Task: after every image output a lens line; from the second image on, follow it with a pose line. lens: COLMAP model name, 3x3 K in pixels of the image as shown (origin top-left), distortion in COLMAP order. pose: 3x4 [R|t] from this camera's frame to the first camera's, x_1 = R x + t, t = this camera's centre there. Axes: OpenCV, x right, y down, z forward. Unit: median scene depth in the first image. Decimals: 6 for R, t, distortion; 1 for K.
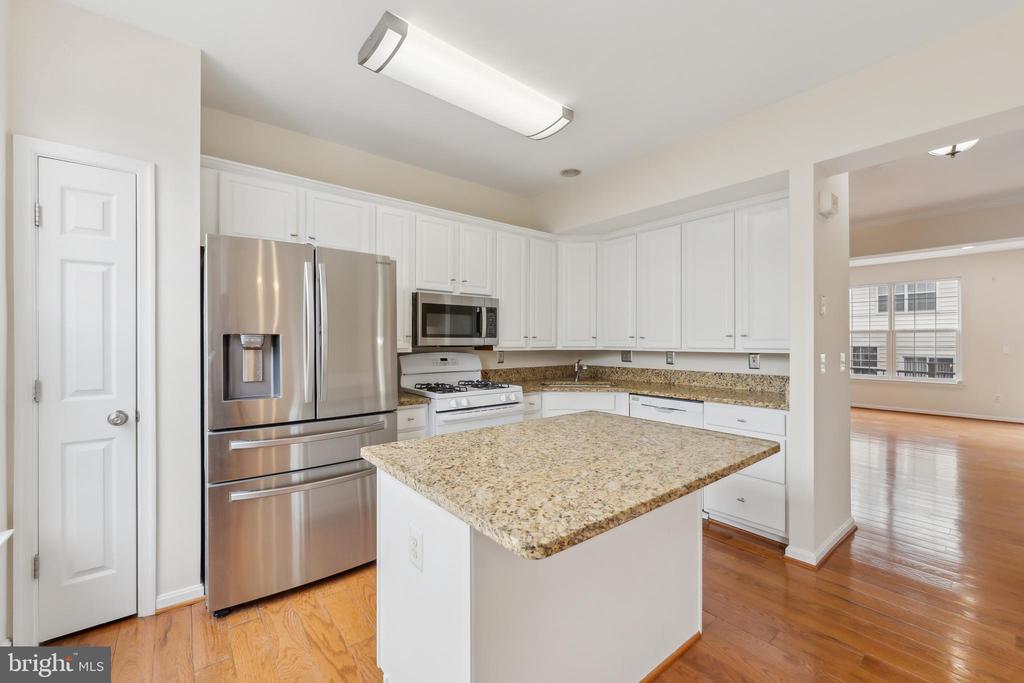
lens RADIAL K [[416.1, 0, 510.6], [0, 416.1, 337.1], [0, 0, 1]] dist [-0.002698, -0.000546]
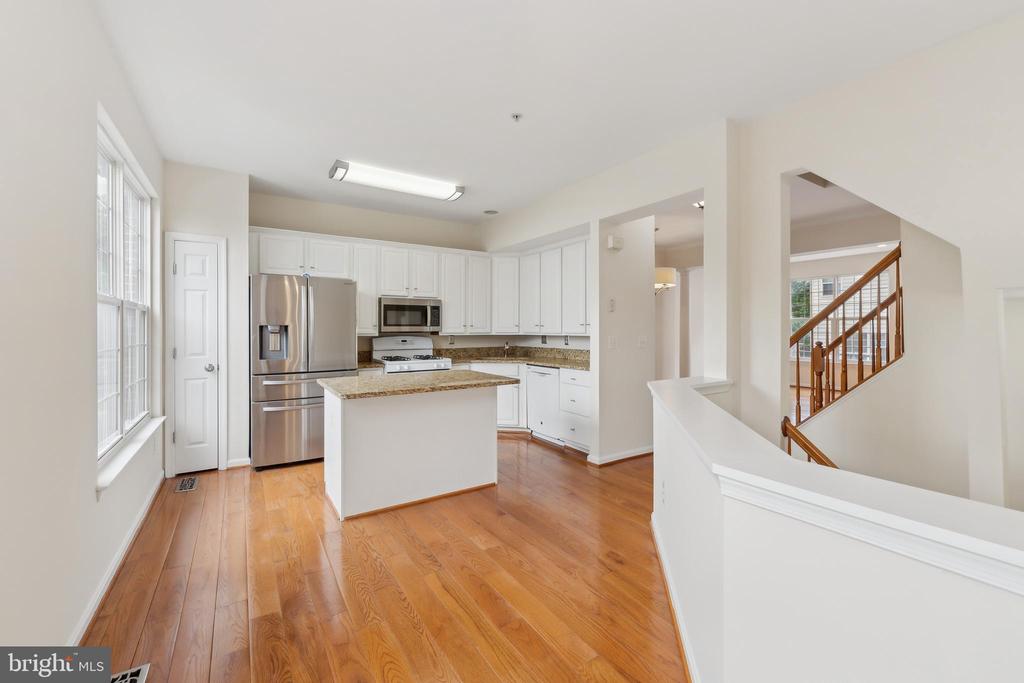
lens RADIAL K [[419.7, 0, 513.6], [0, 419.7, 322.8], [0, 0, 1]] dist [0.000133, -0.000031]
pose [[0.994968, -0.003938, -0.100114, 0.427575], [0.003511, 0.999984, -0.004442, -0.003985], [0.100130, 0.004068, 0.994966, -0.518768]]
